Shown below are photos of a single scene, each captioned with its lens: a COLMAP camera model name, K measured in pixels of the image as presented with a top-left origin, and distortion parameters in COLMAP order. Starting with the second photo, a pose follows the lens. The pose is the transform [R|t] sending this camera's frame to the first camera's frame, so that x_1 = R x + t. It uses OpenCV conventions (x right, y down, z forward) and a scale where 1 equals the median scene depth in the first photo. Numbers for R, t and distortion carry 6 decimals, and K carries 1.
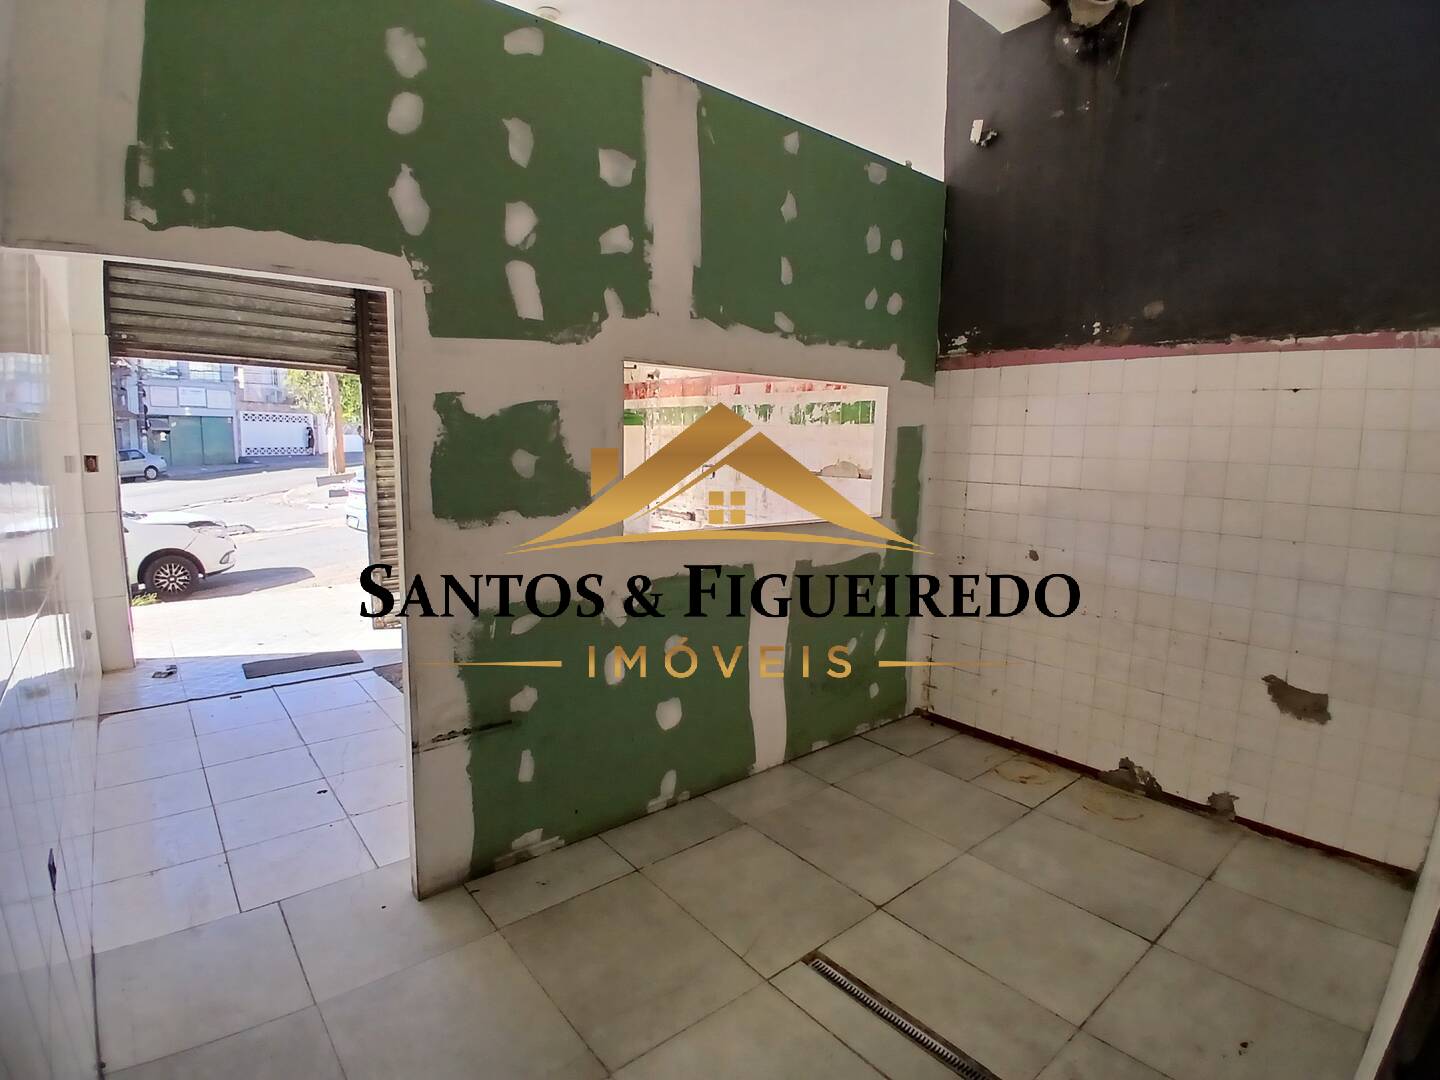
lens RADIAL K [[719.5, 0, 722.8], [0, 719.5, 535.5], [0, 0, 1]] dist [0.001499, -0.045310]
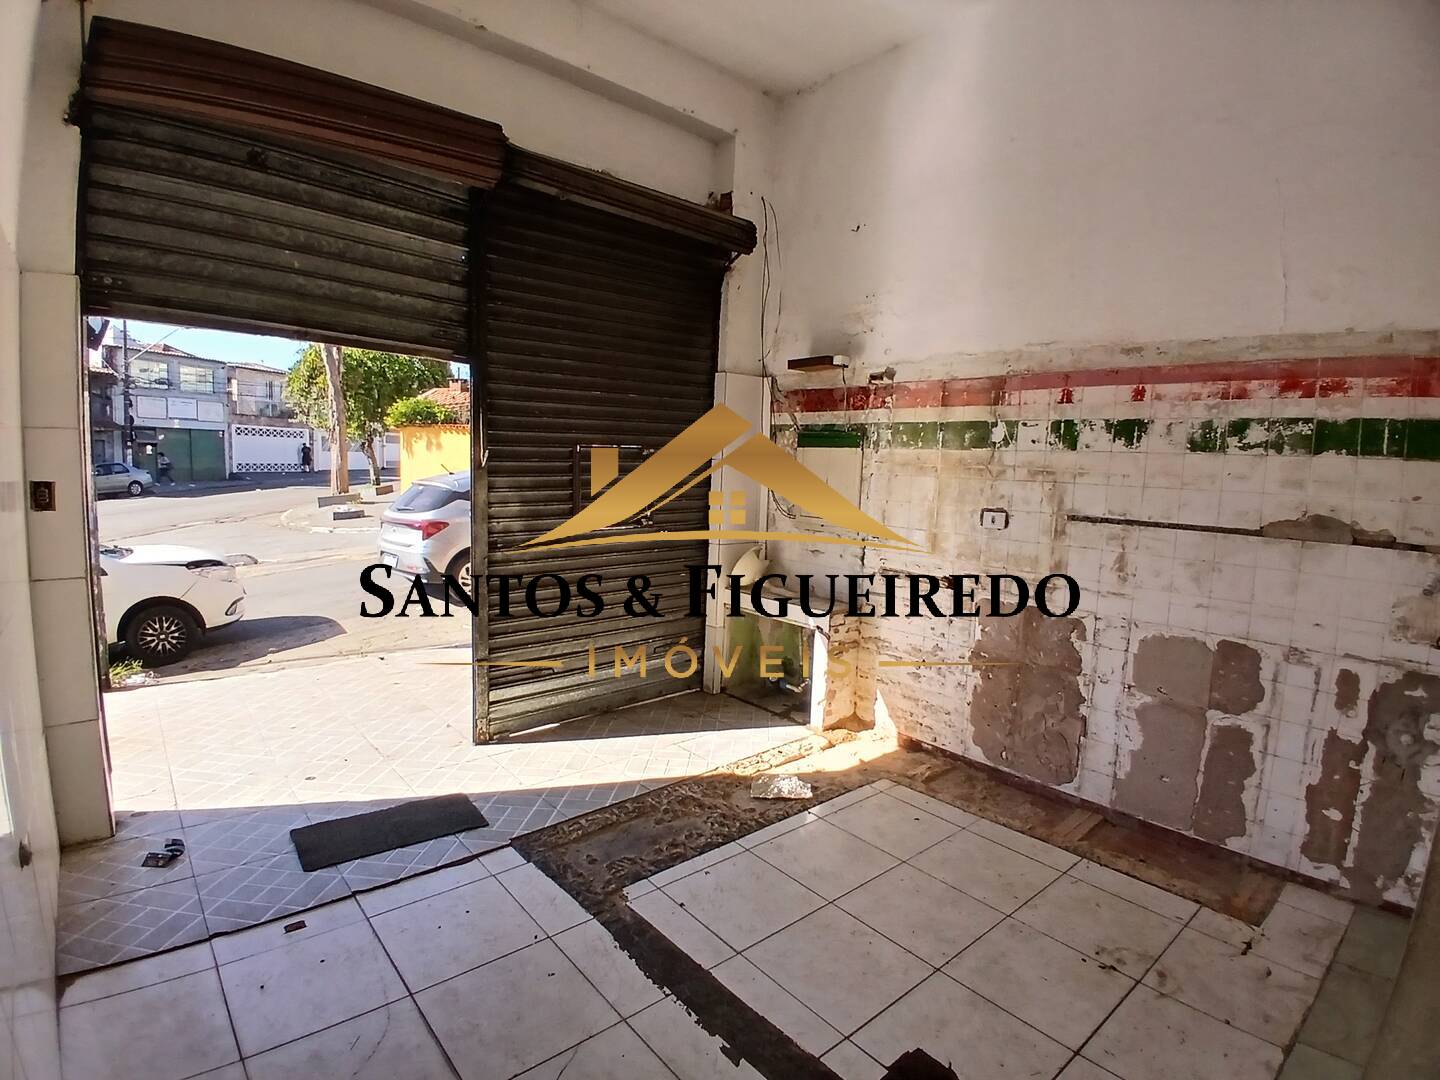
lens RADIAL K [[721.9, 0, 720.0], [0, 721.9, 540.0], [0, 0, 1]] dist [0.000115, -0.042423]
pose [[0.999795, 0.016059, 0.012328, -0.261101], [-0.015733, 0.999535, -0.026107, -0.044616], [-0.012741, 0.025908, 0.999583, 0.312439]]
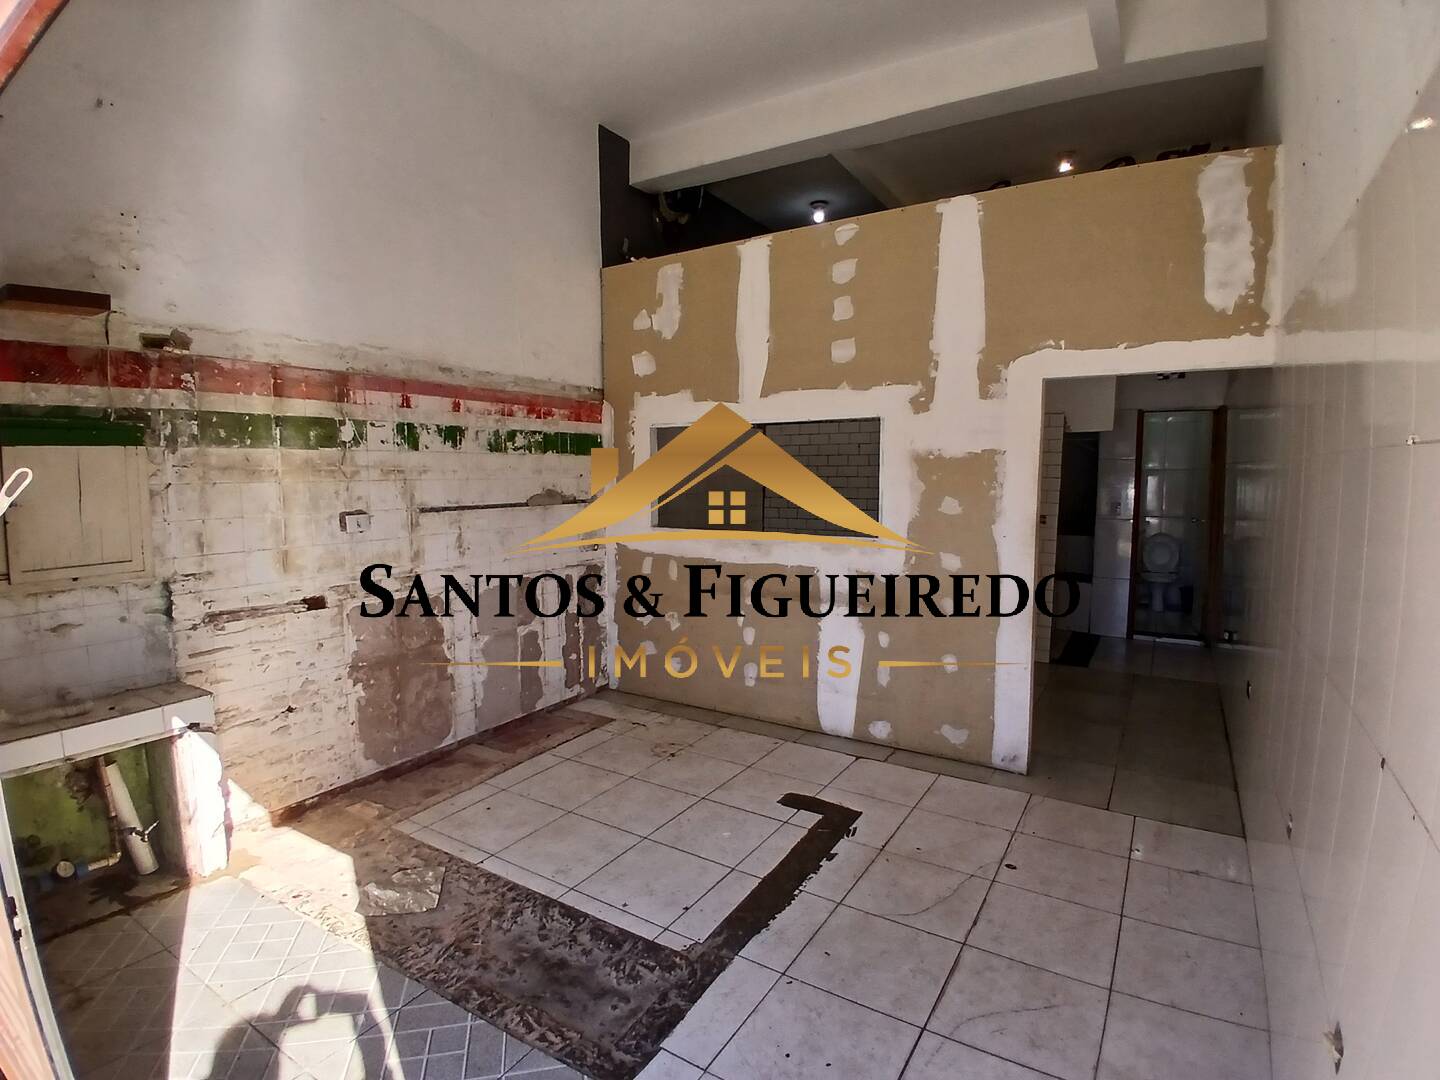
lens RADIAL K [[719.5, 0, 722.8], [0, 719.5, 535.5], [0, 0, 1]] dist [0.001499, -0.045310]
pose [[-0.310255, -0.104706, 0.944870, -0.669314], [0.123471, 0.981059, 0.149259, -0.122255], [-0.942601, 0.162973, -0.291450, 0.816518]]
